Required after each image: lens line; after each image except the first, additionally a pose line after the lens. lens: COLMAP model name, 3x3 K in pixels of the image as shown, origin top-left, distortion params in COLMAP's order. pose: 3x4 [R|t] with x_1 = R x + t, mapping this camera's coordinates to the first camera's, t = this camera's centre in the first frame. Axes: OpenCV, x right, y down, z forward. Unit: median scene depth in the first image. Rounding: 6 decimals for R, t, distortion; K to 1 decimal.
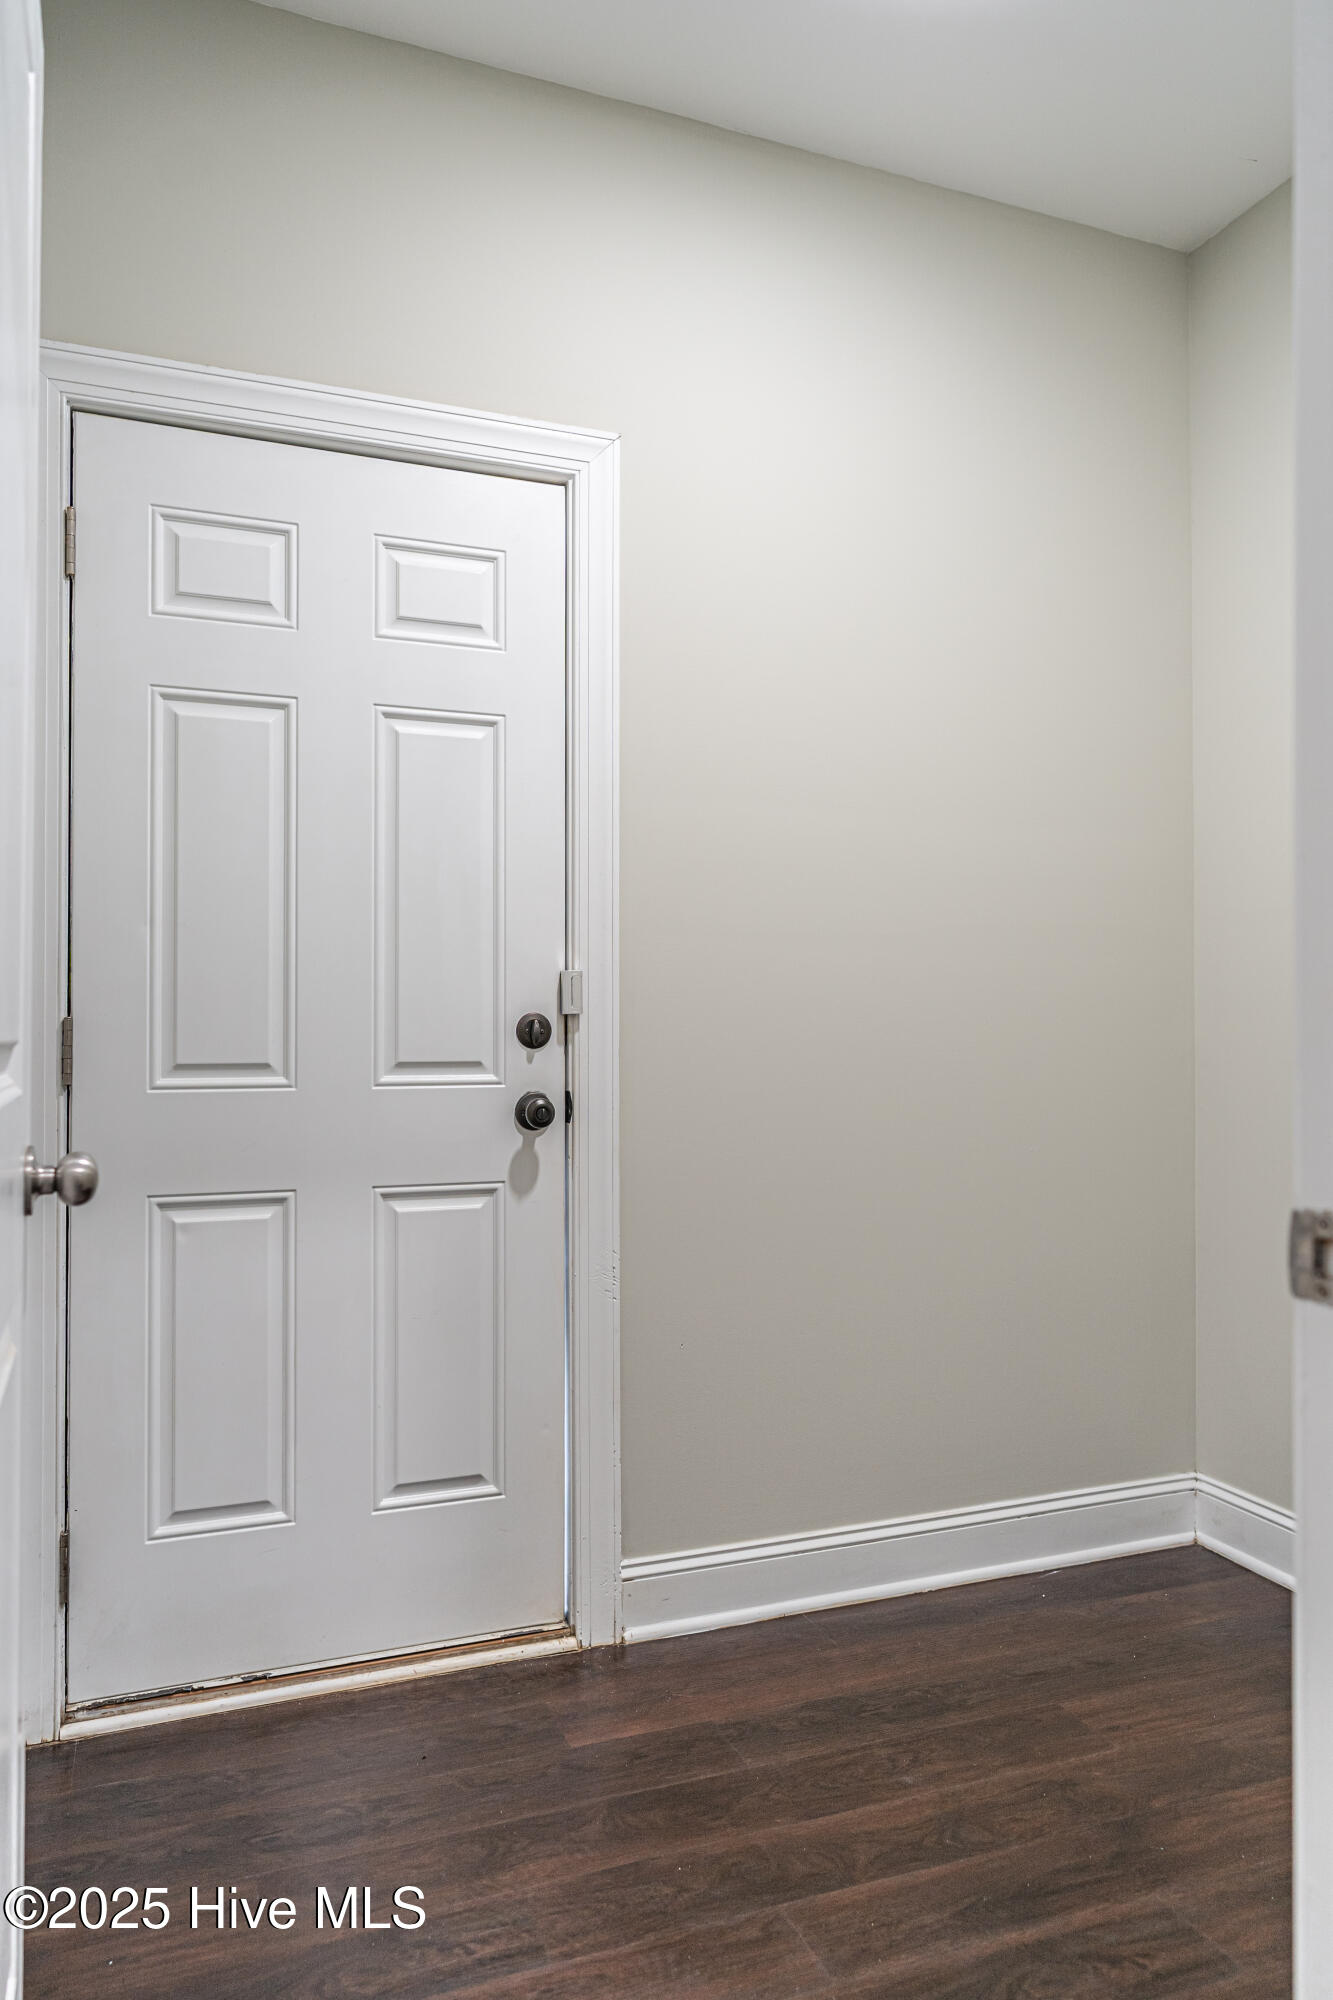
lens RADIAL K [[1347.1, 0, 666.5], [0, 1347.1, 1000.0], [0, 0, 1]] dist [0.002349, 0.003691]
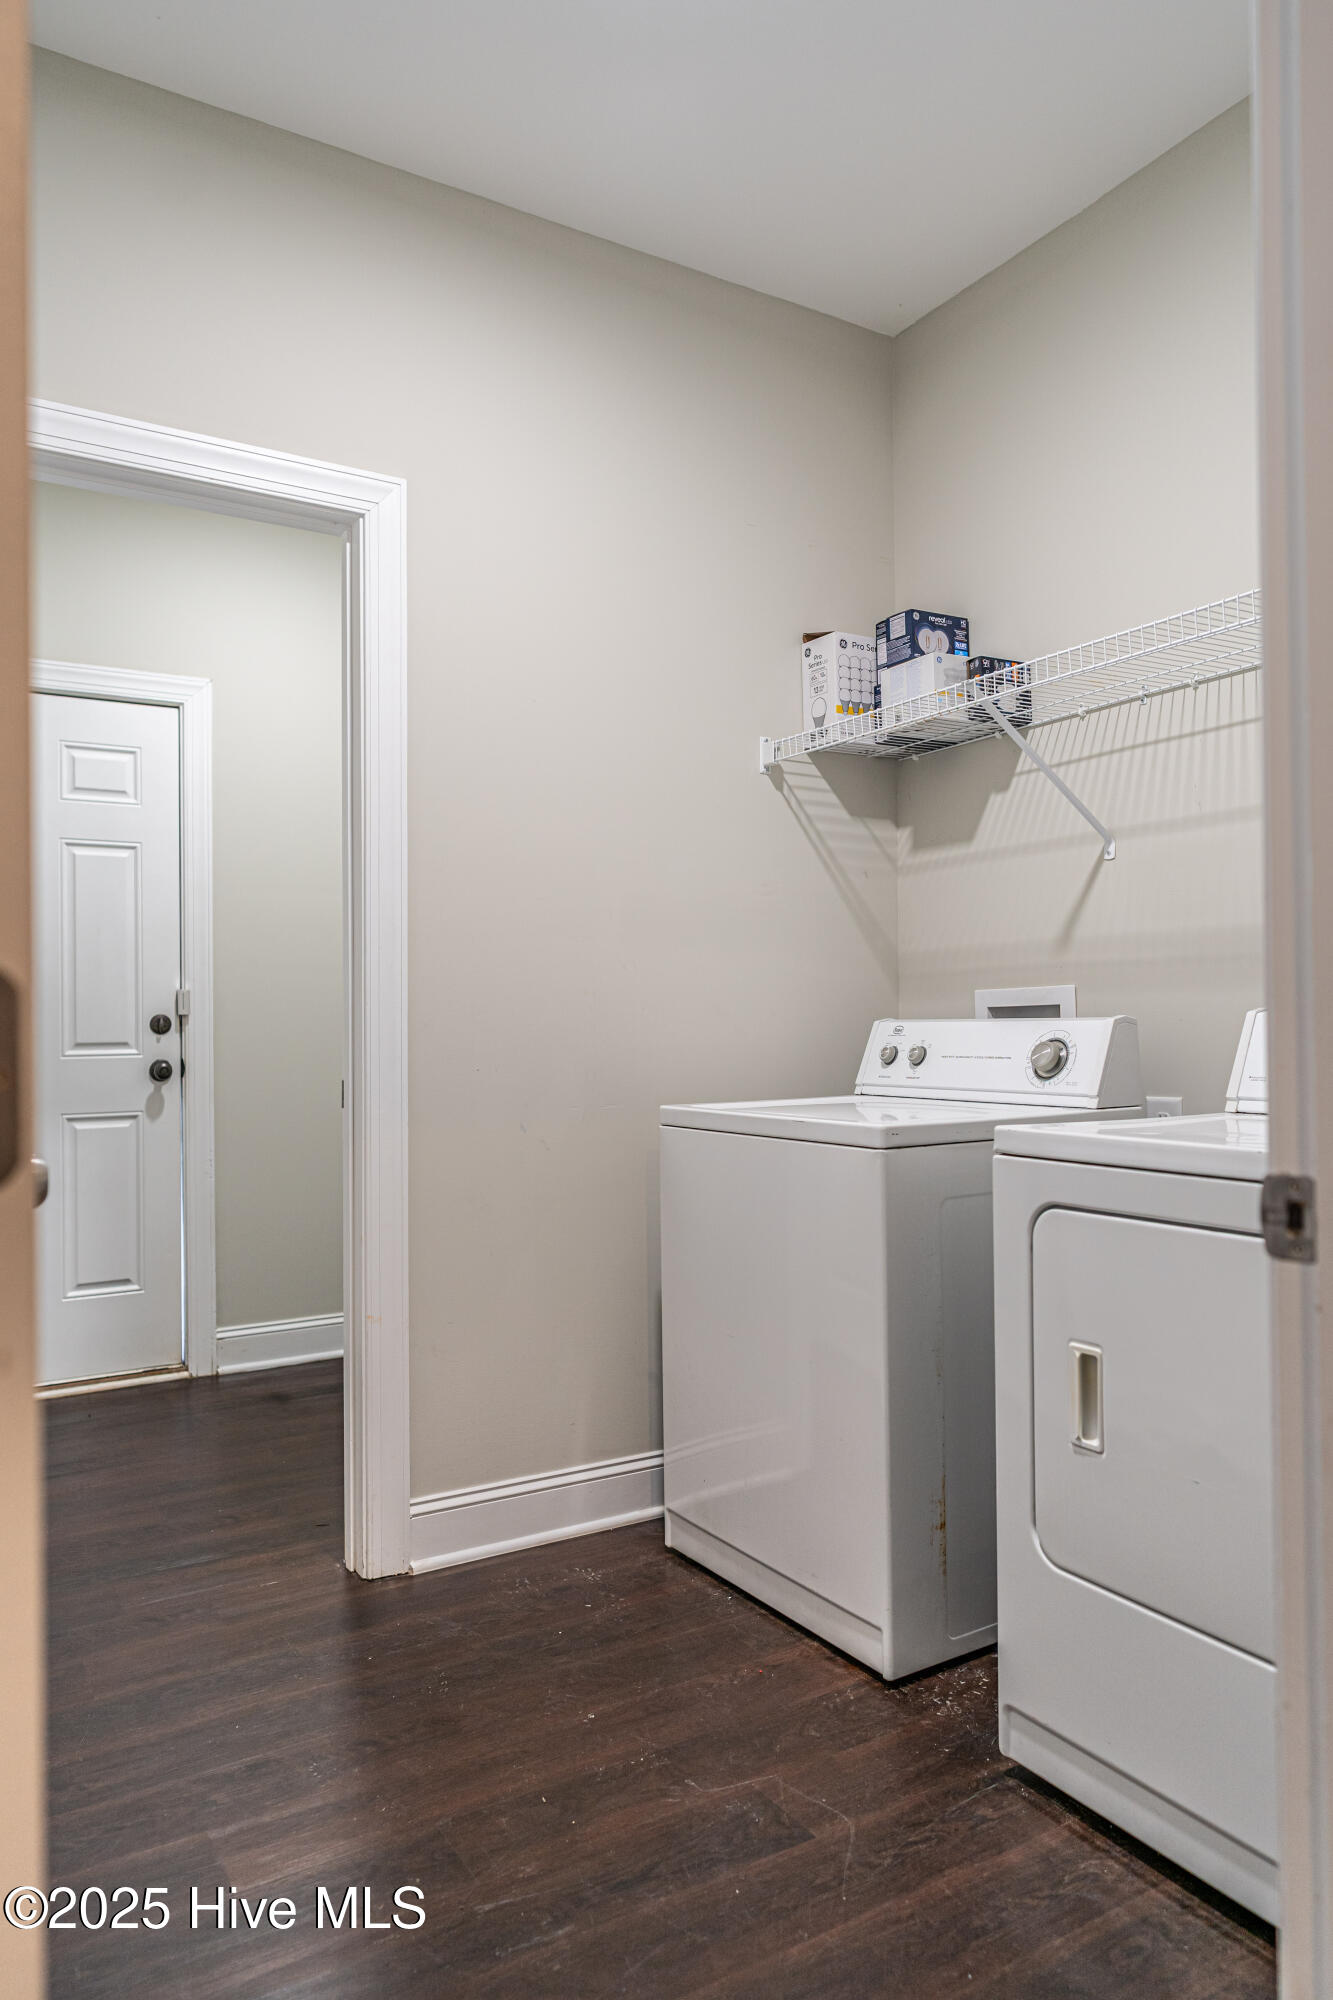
lens RADIAL K [[1347.1, 0, 666.5], [0, 1347.1, 1000.0], [0, 0, 1]] dist [0.002349, 0.003691]
pose [[0.993389, -0.005359, 0.114670, 0.351575], [0.004151, 0.999933, 0.010766, -0.024735], [-0.114720, -0.010219, 0.993345, -0.802812]]
